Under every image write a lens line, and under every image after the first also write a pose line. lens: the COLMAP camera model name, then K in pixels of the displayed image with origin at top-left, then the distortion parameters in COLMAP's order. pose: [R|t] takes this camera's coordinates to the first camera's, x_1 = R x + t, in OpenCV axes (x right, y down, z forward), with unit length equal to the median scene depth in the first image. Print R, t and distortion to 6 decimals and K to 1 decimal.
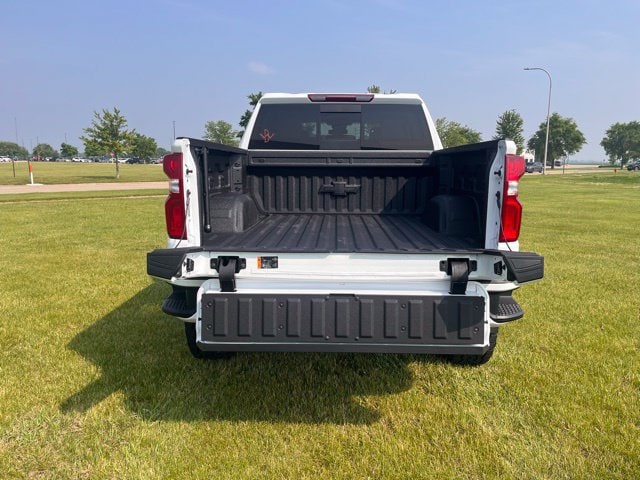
lens RADIAL K [[500.0, 0, 320.0], [0, 500.0, 240.0], [0, 0, 1]] dist [0.050399, -0.089312]
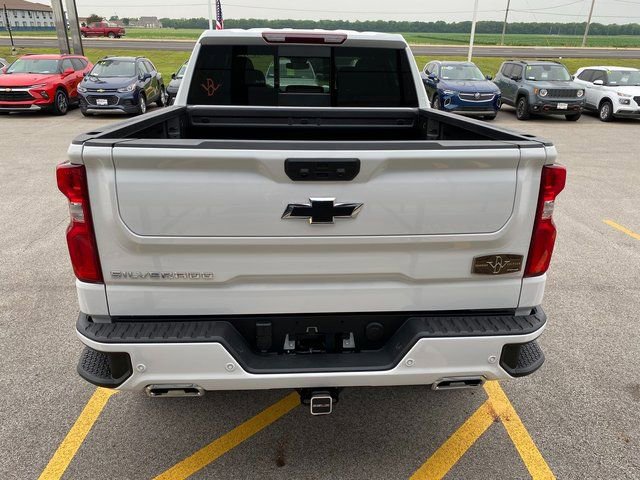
lens RADIAL K [[500.0, 0, 320.0], [0, 500.0, 240.0], [0, 0, 1]] dist [0.050399, -0.089312]
pose [[0.995511, -0.024946, 0.091296, -0.013676], [0.007744, 0.982874, 0.184117, -0.118823], [-0.094326, -0.182584, 0.978655, 0.175464]]
